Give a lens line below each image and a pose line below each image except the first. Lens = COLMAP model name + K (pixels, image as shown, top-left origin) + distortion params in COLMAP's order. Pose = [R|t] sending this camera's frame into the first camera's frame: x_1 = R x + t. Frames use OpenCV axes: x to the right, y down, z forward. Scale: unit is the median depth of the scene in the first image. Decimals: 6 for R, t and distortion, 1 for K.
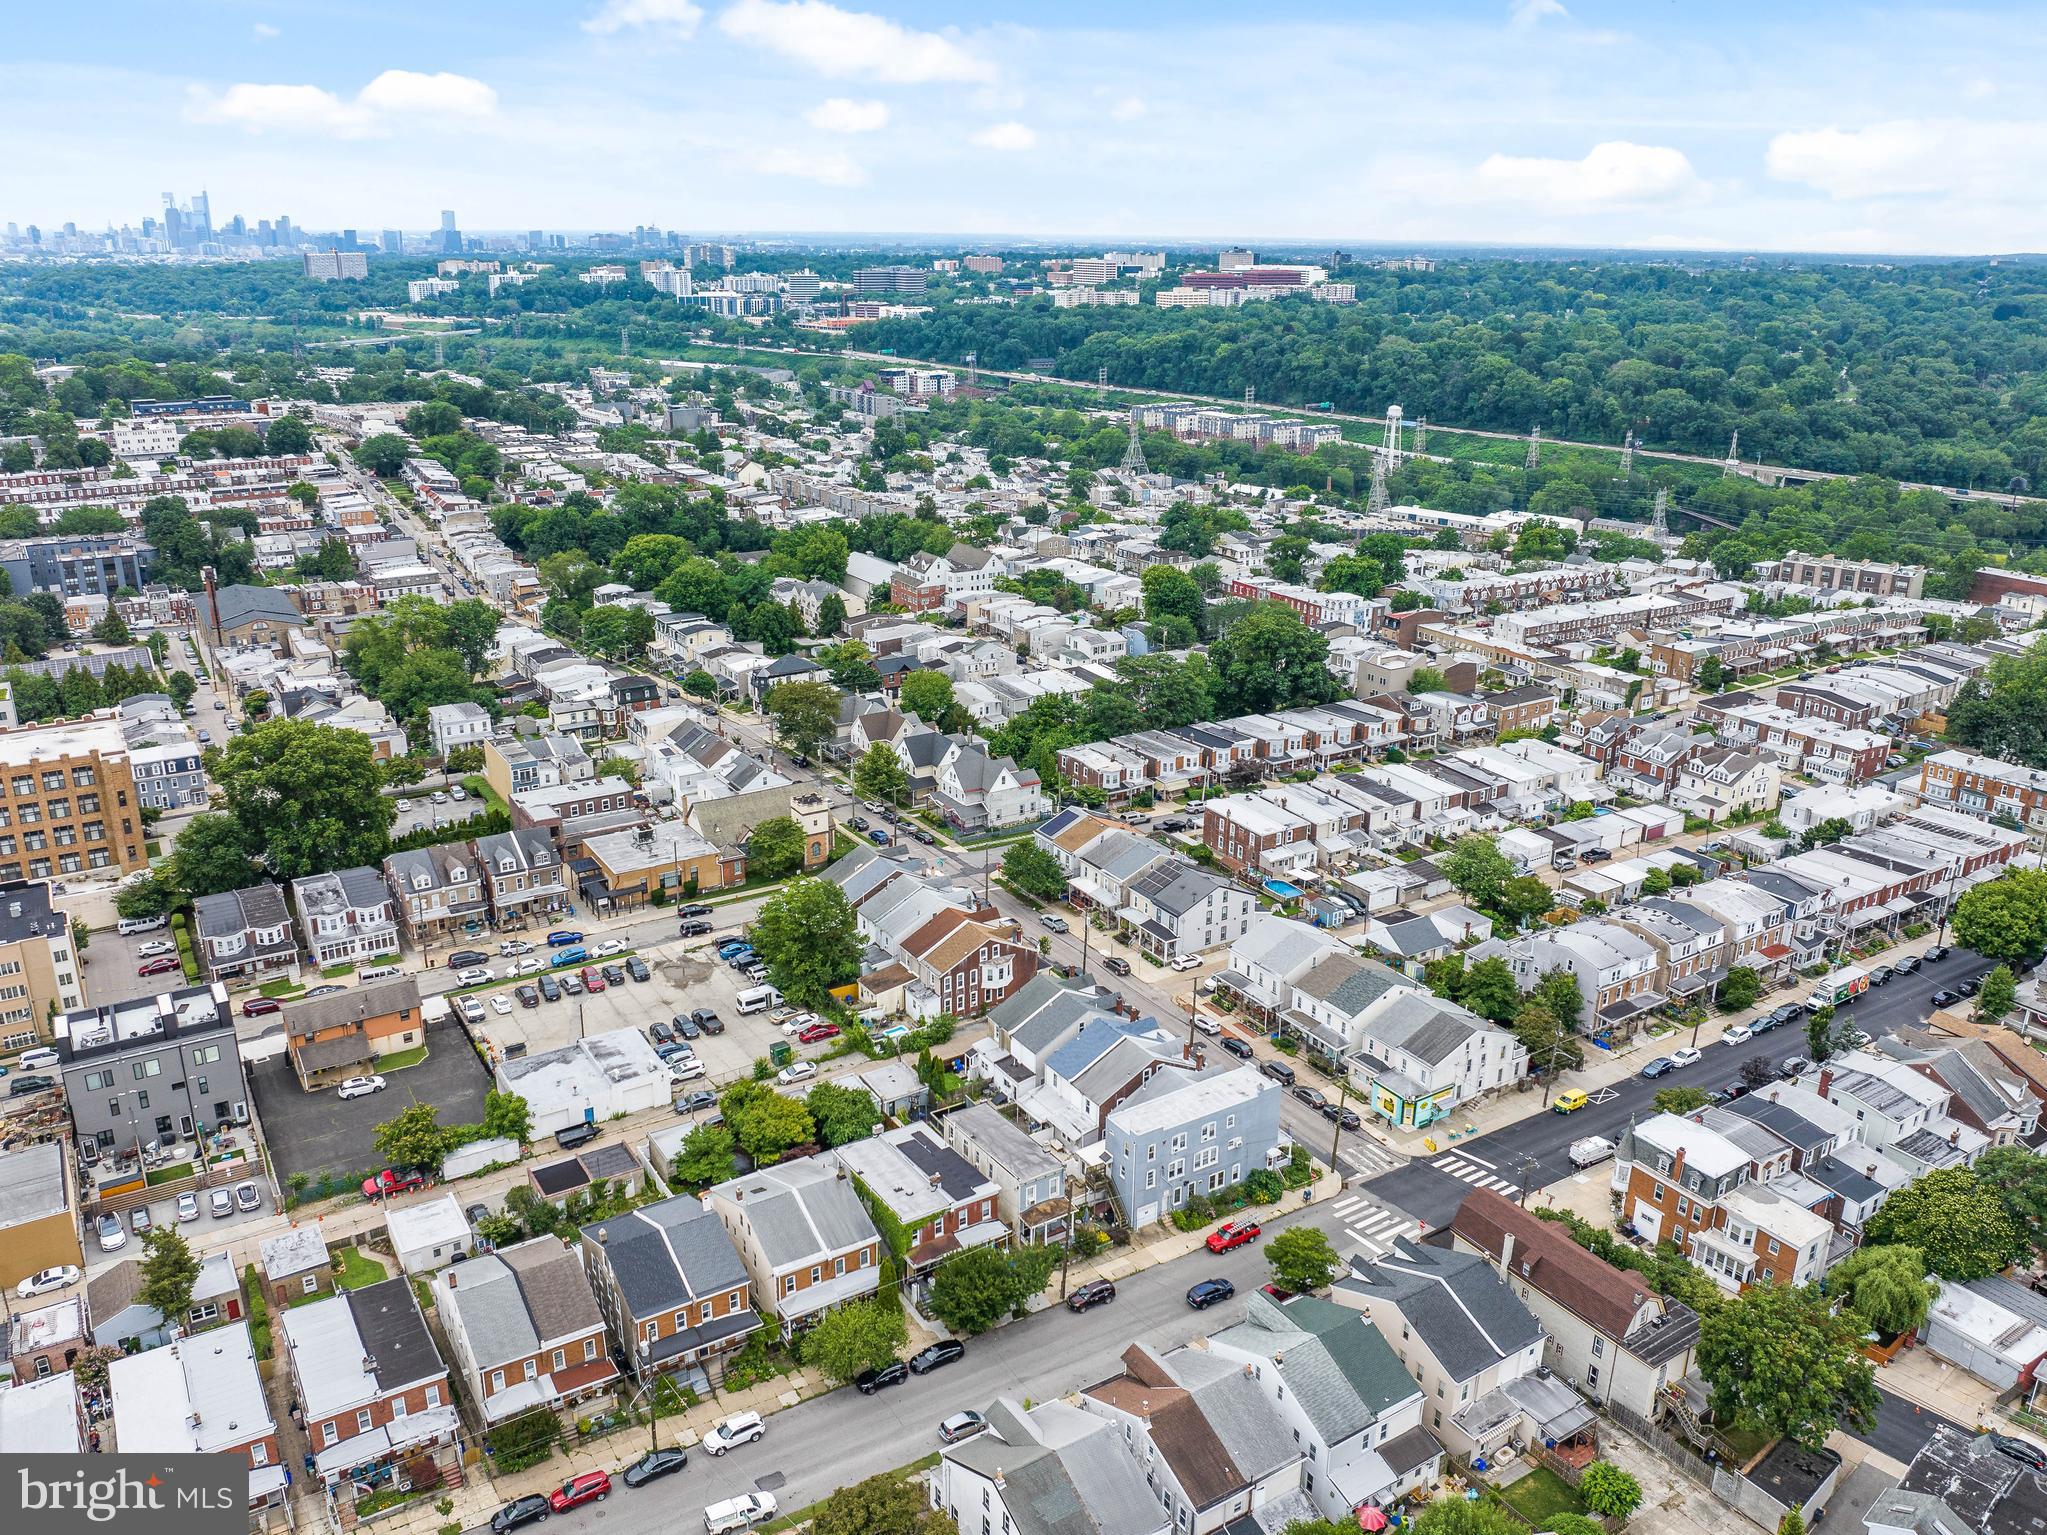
lens RADIAL K [[1553.2, 0, 1032.4], [0, 1553.2, 759.7], [0, 0, 1]] dist [-0.028138, -0.014995]
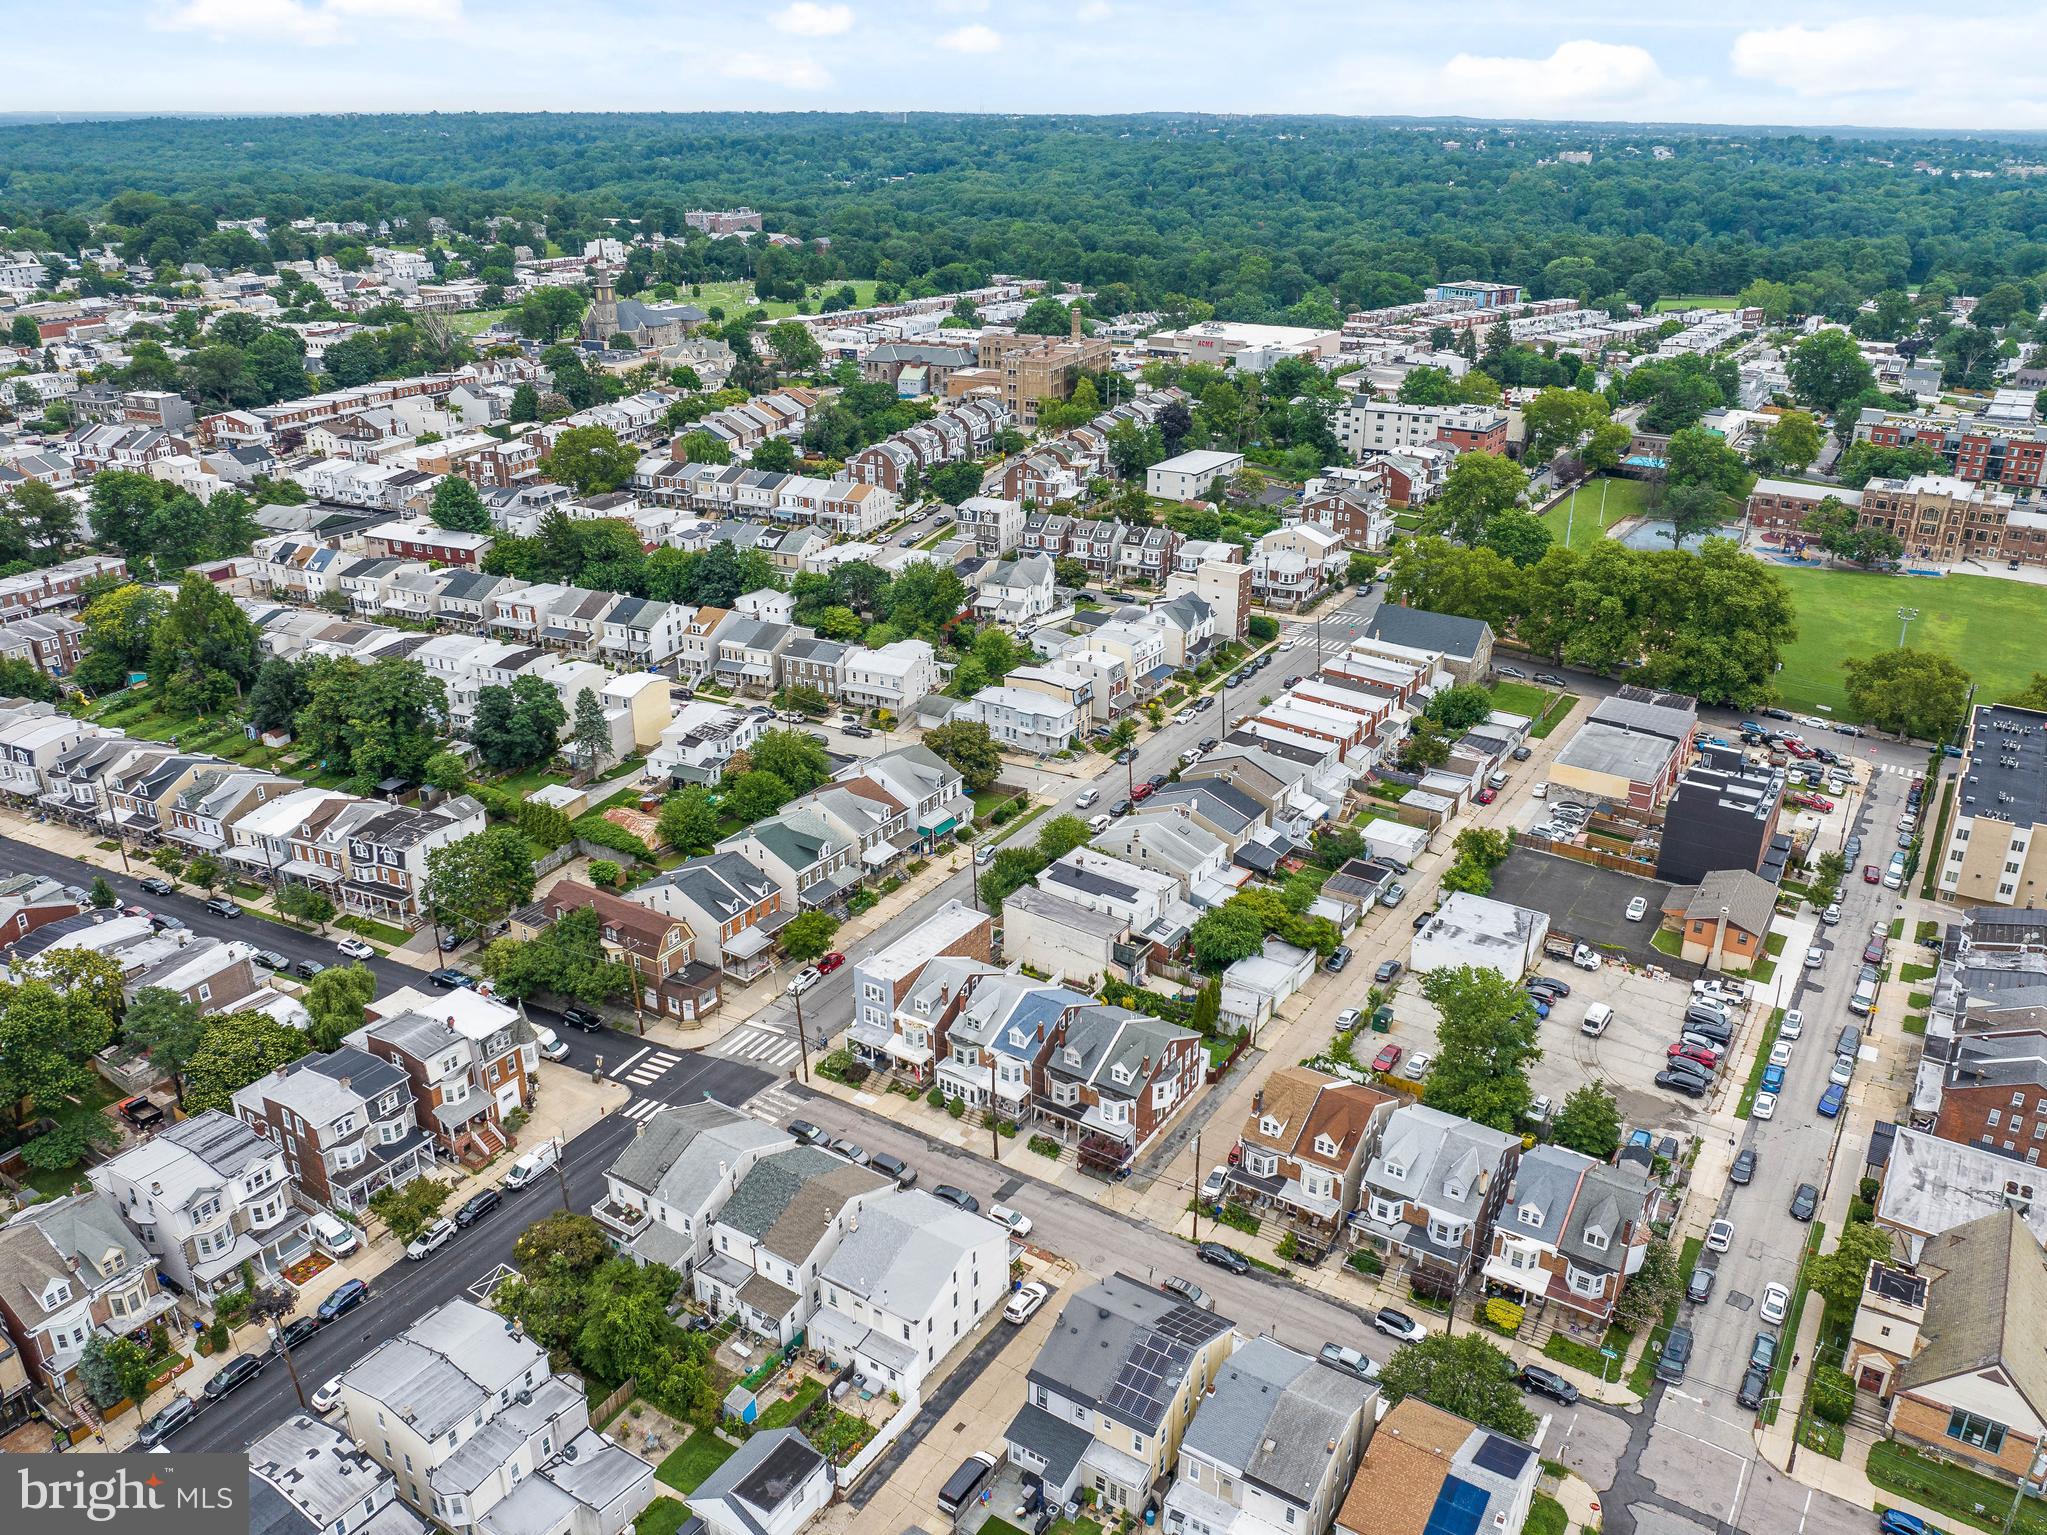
lens RADIAL K [[1542.9, 0, 1032.1], [0, 1542.9, 770.2], [0, 0, 1]] dist [-0.027949, -0.005527]
pose [[-0.909077, 0.151546, -0.388088, 0.256969], [-0.148925, 0.751757, 0.642404, -0.340114], [0.389101, 0.641791, -0.660836, 0.971342]]
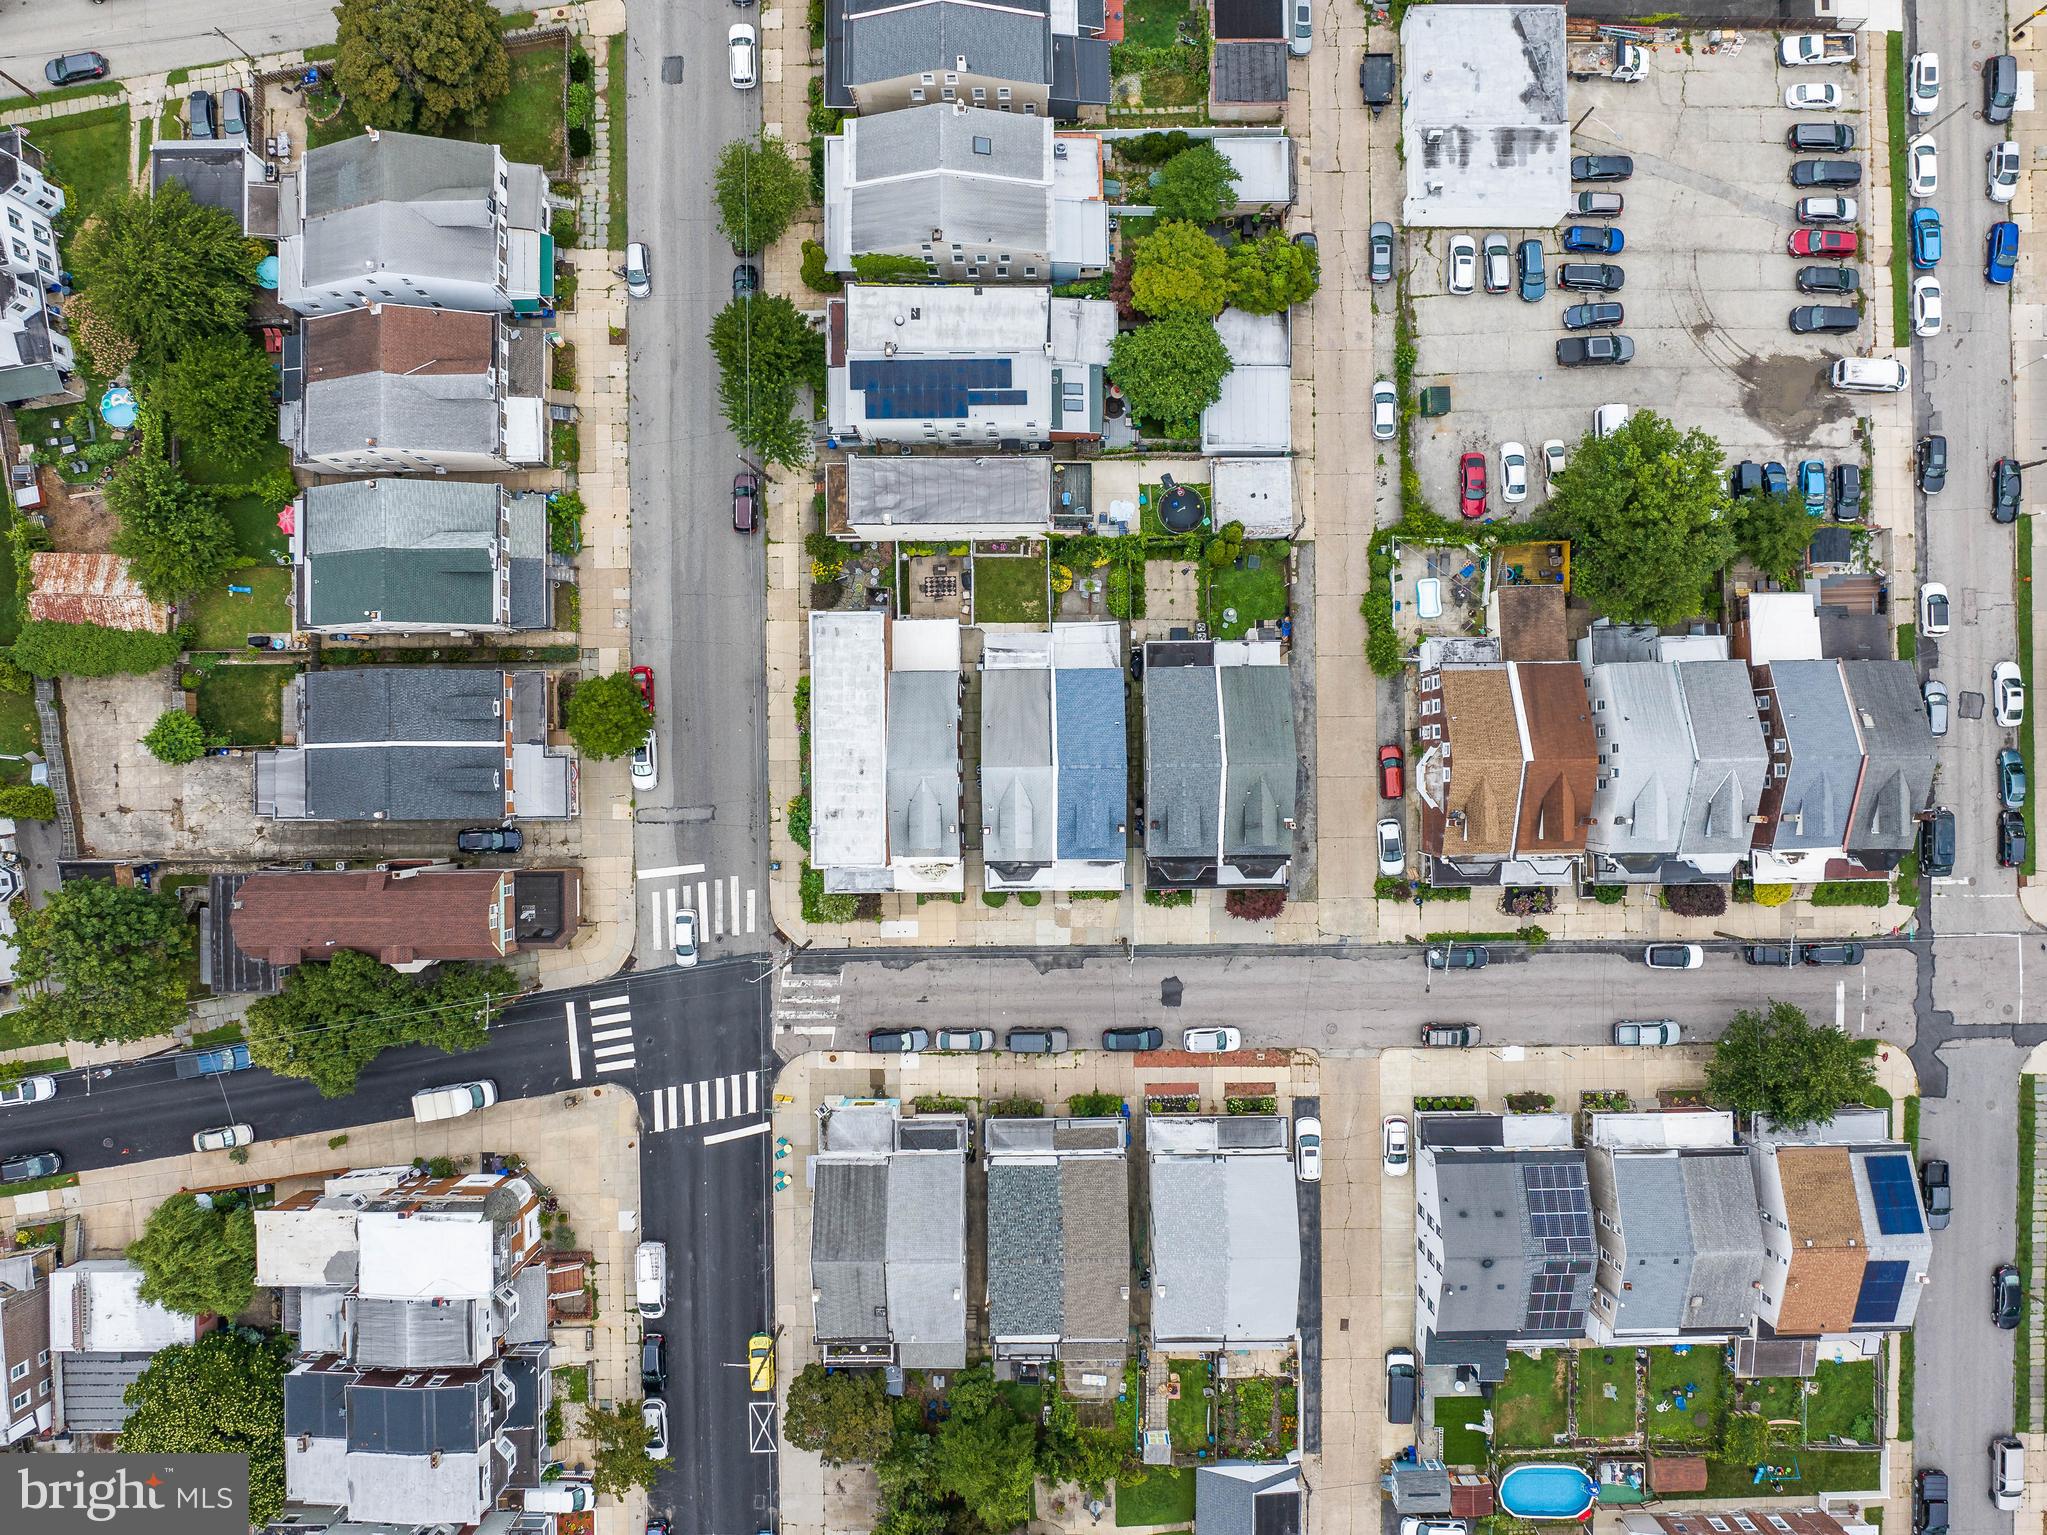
lens RADIAL K [[1542.9, 0, 1032.1], [0, 1542.9, 770.2], [0, 0, 1]] dist [-0.027949, -0.005527]
pose [[-0.529270, 0.848334, -0.014228, 0.048413], [-0.274714, -0.155477, 0.948873, -0.274747], [0.802749, 0.506119, 0.315338, 0.494193]]
